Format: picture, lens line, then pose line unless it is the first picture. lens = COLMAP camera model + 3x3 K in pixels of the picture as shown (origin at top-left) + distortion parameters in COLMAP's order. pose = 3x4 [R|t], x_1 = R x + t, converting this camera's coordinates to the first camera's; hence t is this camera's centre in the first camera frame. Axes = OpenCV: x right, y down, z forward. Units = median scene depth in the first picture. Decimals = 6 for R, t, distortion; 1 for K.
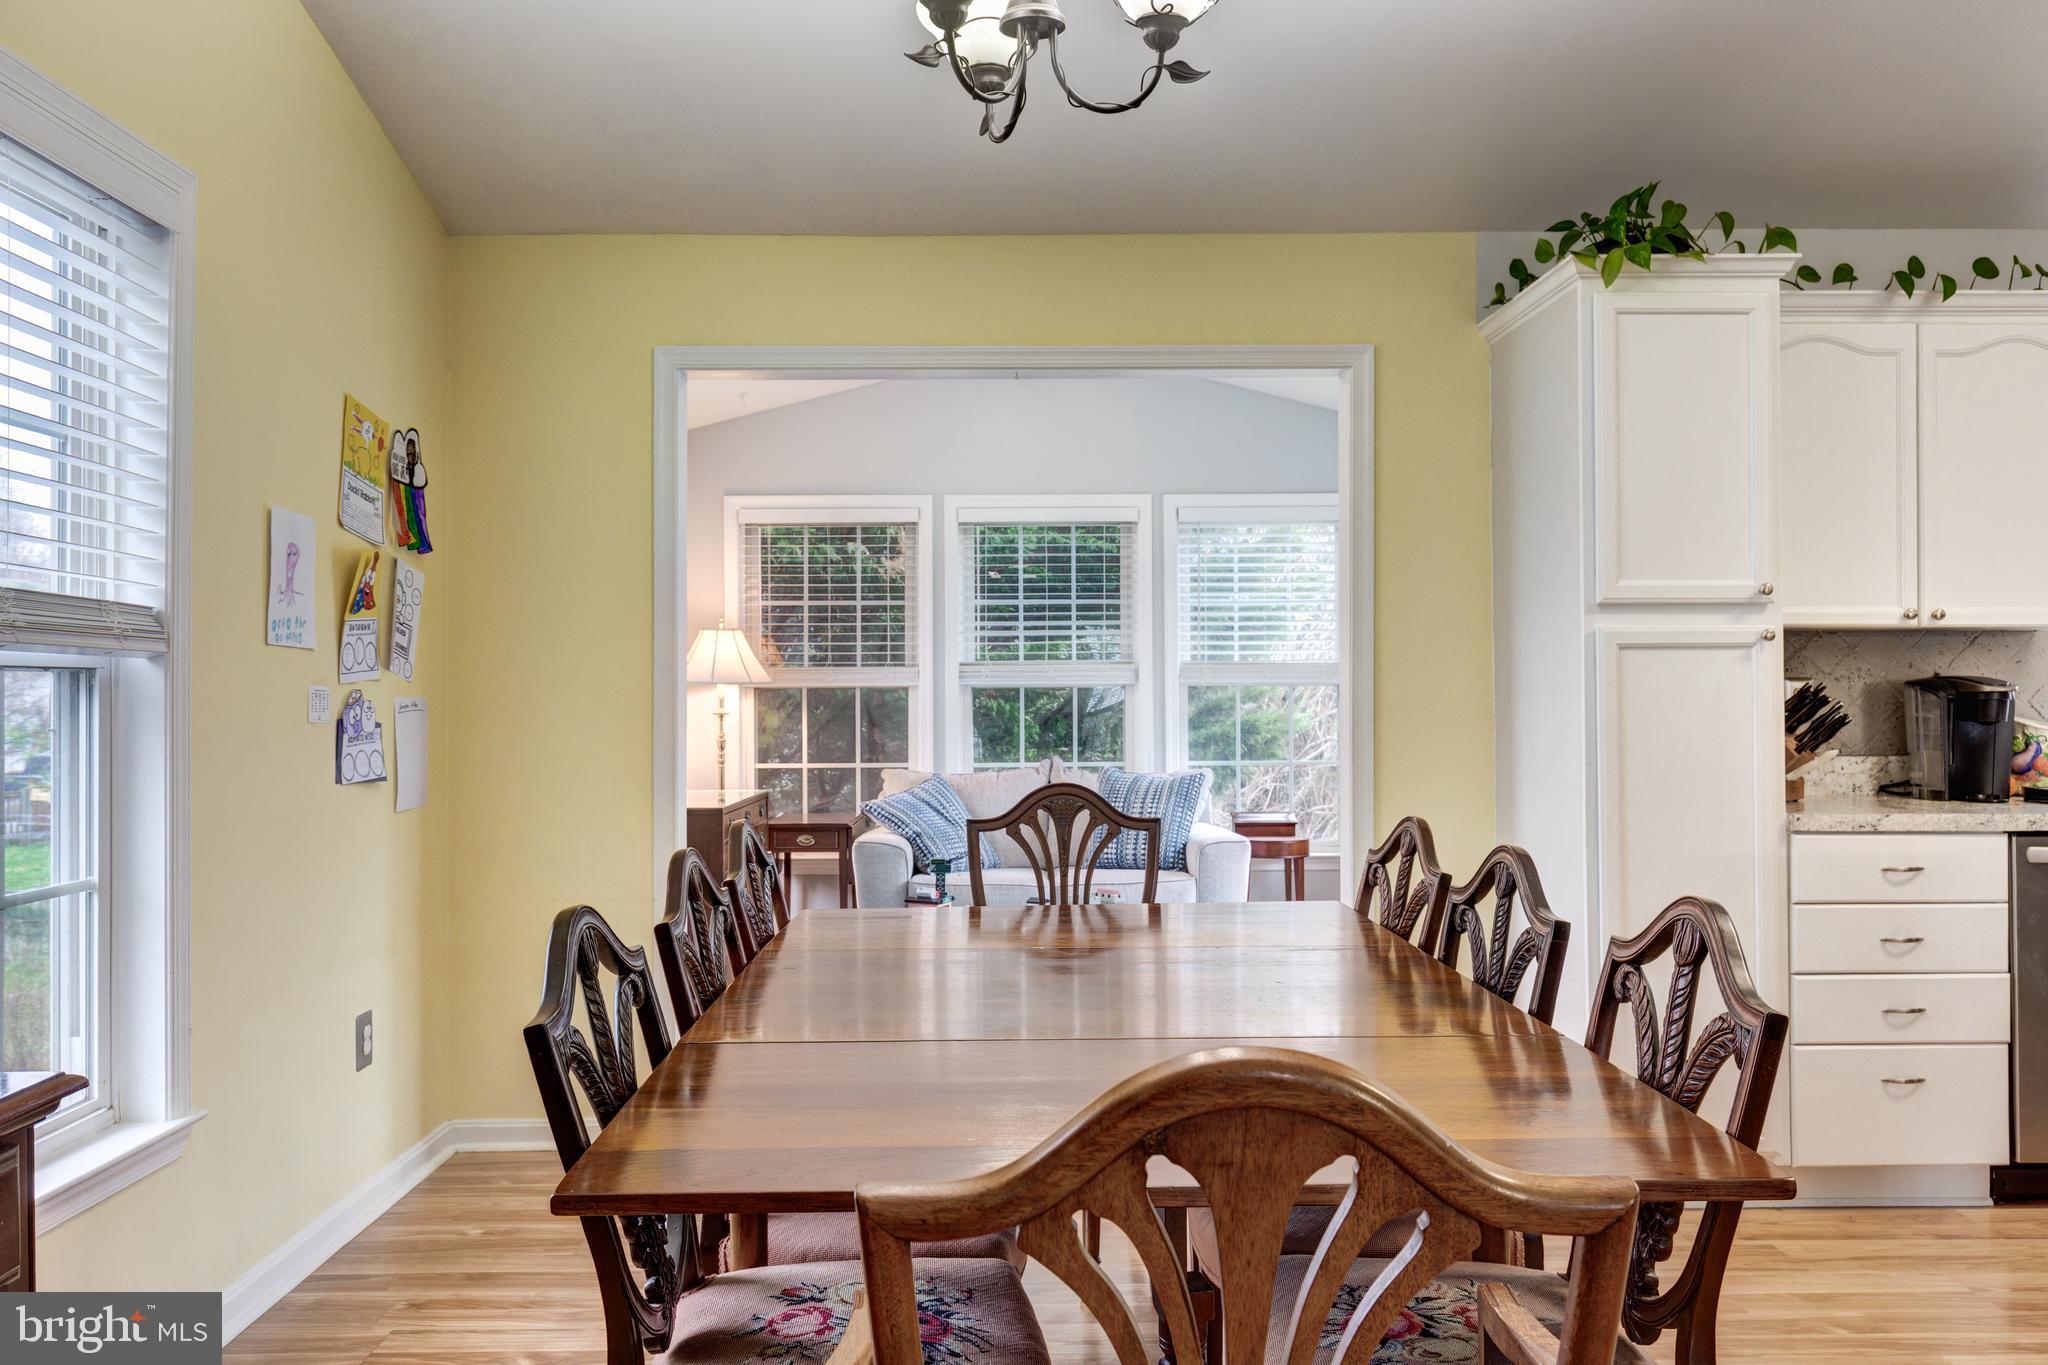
lens RADIAL K [[1546.4, 0, 1018.6], [0, 1546.4, 680.9], [0, 0, 1]] dist [0.004816, -0.006018]
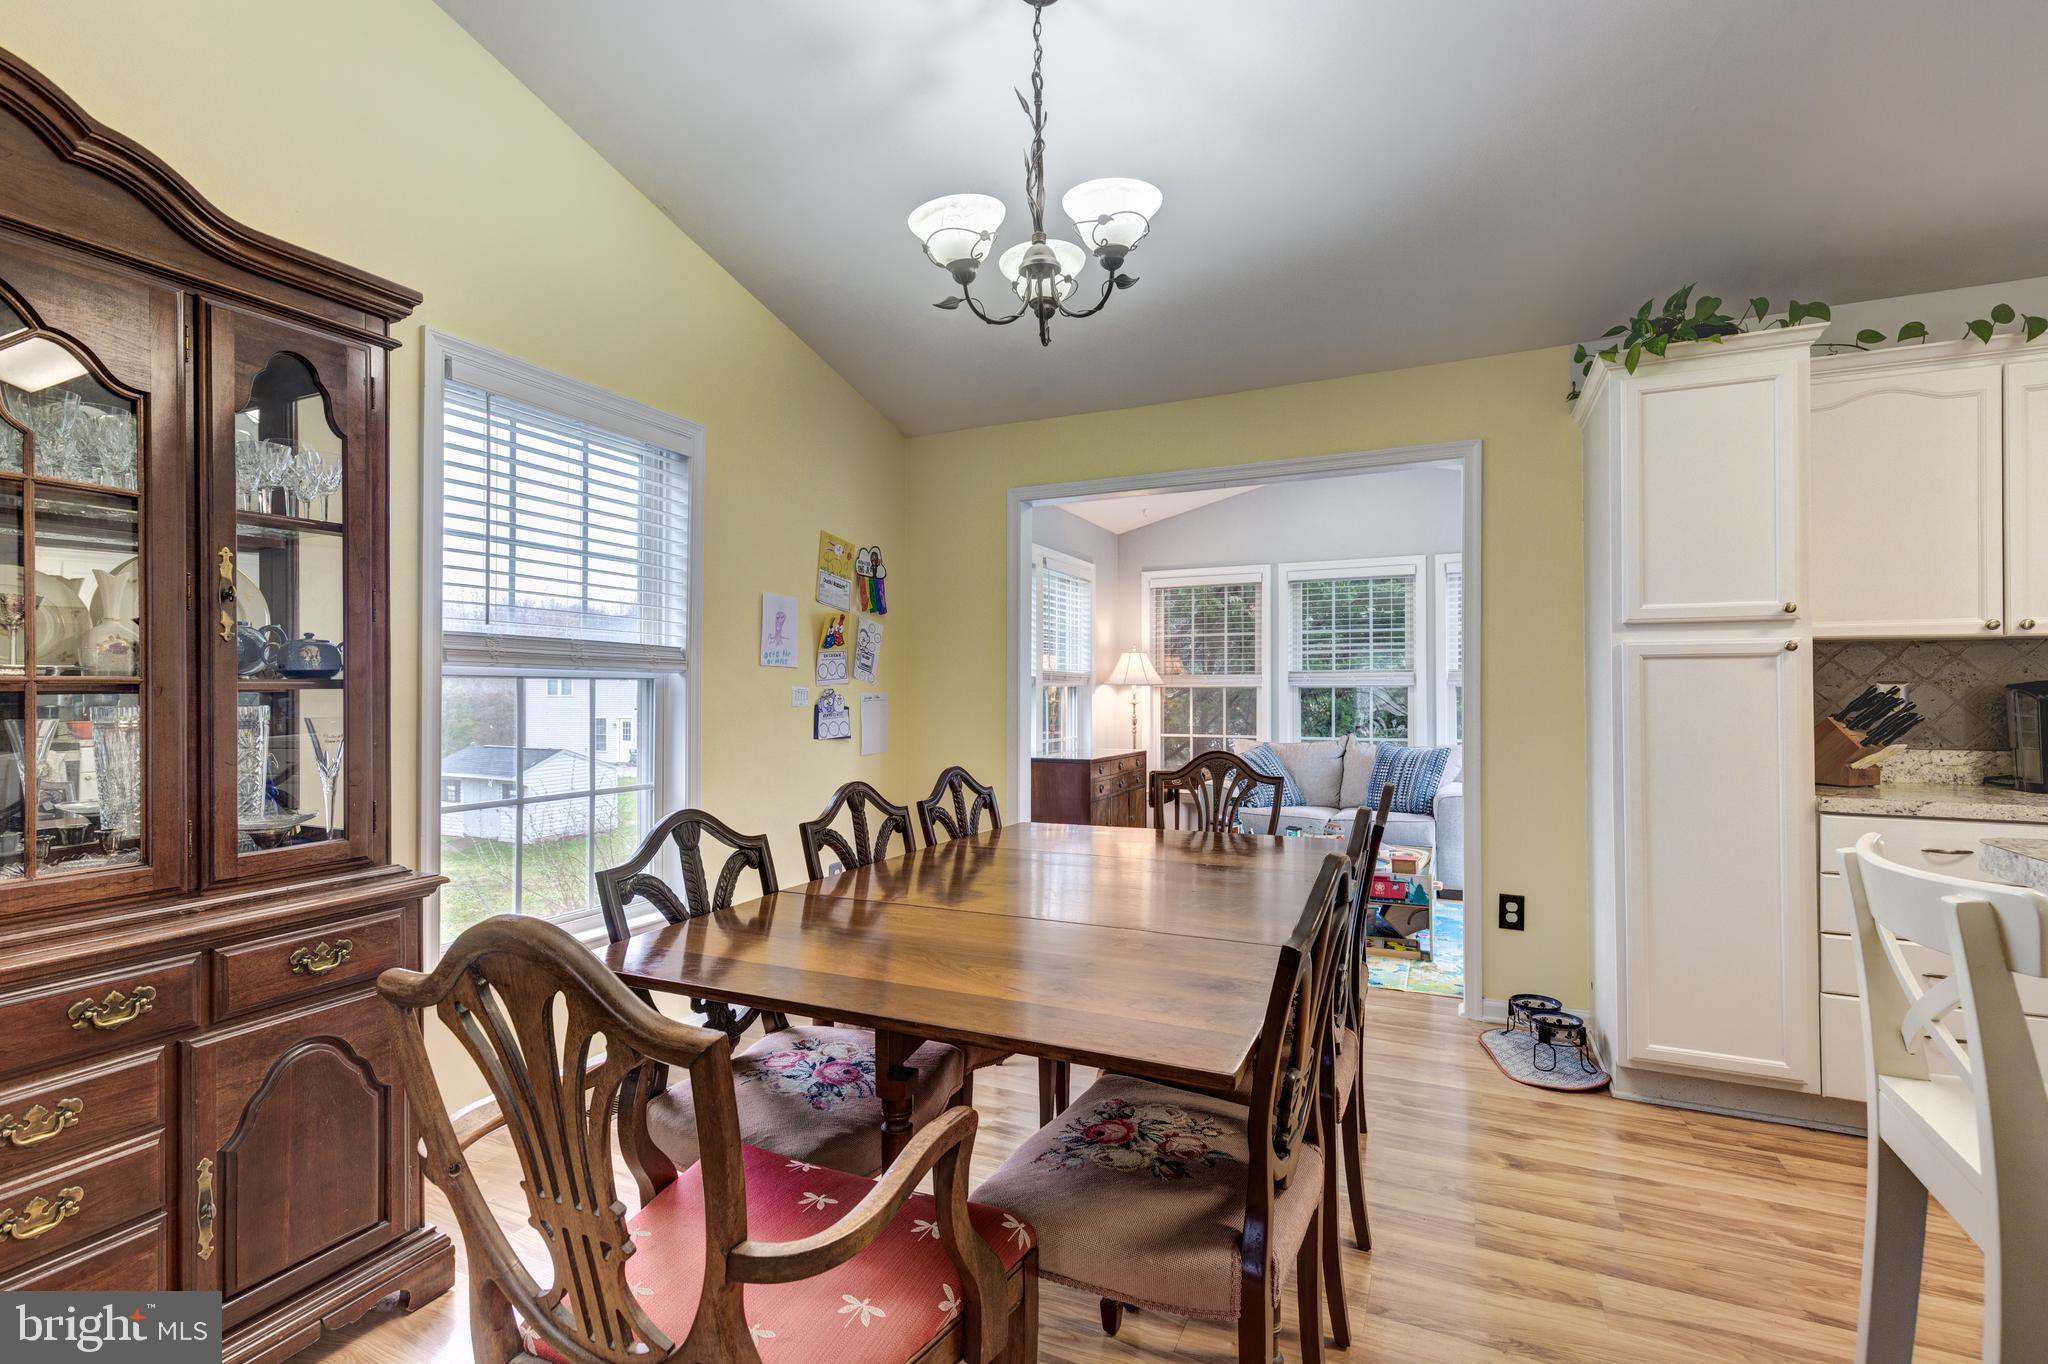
lens RADIAL K [[934.3, 0, 1009.8], [0, 934.3, 680.7], [0, 0, 1]] dist [0.002099, -0.000137]
pose [[0.897523, -0.001543, -0.440965, 0.251153], [0.000623, 0.999997, -0.002231, -0.001640], [0.440967, 0.001728, 0.897522, 0.082952]]
